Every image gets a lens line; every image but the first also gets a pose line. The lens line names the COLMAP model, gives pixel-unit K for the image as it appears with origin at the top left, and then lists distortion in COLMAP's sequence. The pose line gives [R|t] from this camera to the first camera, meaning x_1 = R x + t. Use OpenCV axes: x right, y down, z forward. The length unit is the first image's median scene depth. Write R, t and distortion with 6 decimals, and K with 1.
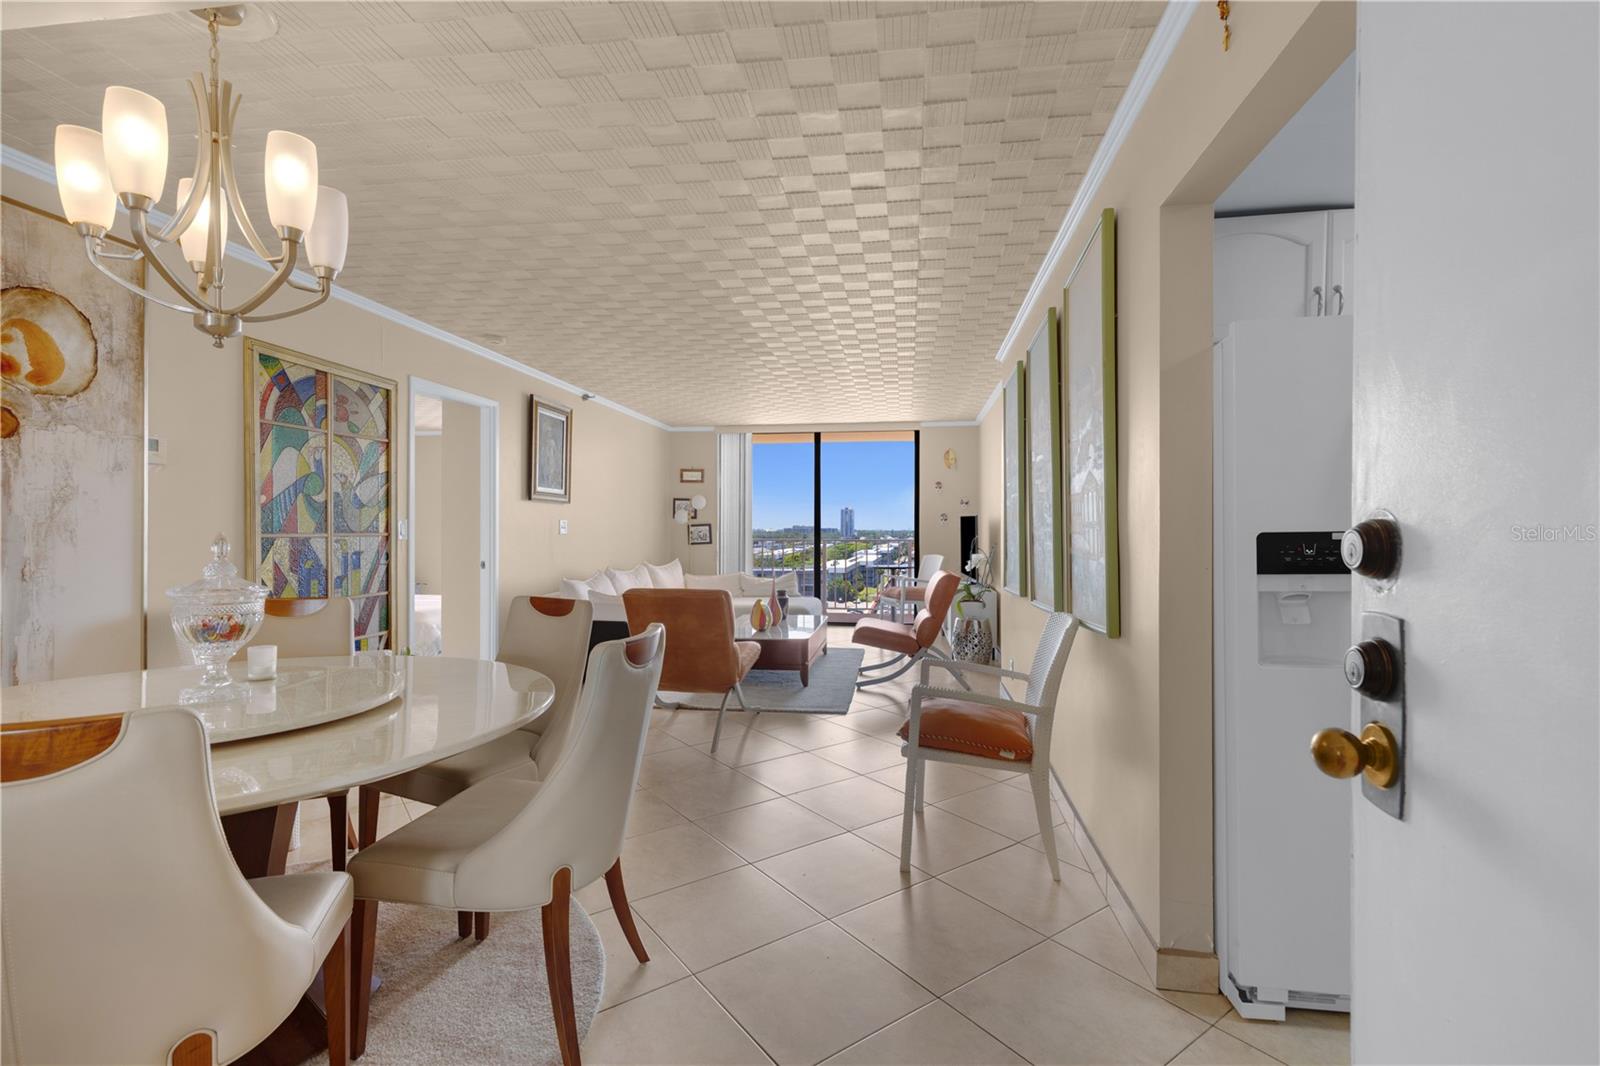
lens RADIAL K [[744.8, 0, 841.9], [0, 744.8, 529.2], [0, 0, 1]] dist [-0.005393, 0.000906]
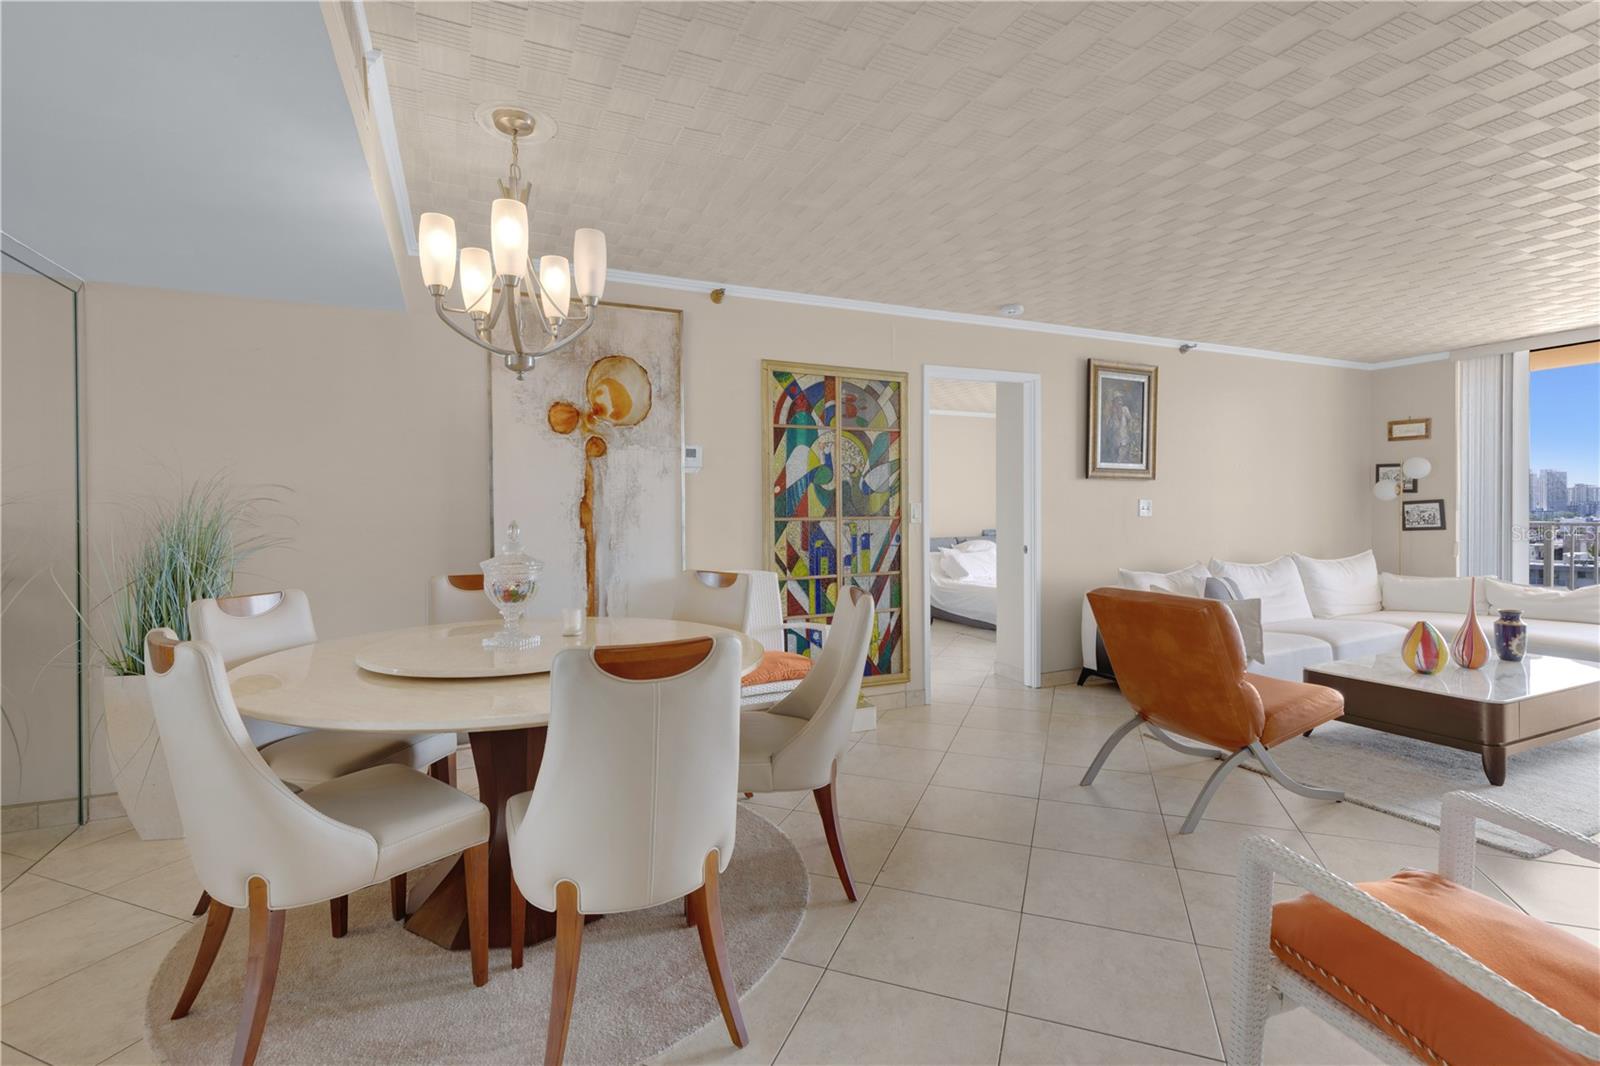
lens RADIAL K [[744.8, 0, 799.8], [0, 744.8, 519.3], [0, 0, 1]] dist [-0.005393, 0.000906]
pose [[0.487966, 0.002614, -0.872859, 0.204043], [0.010007, 0.999913, 0.008589, -0.001174], [0.872805, -0.012926, 0.487897, 0.285477]]
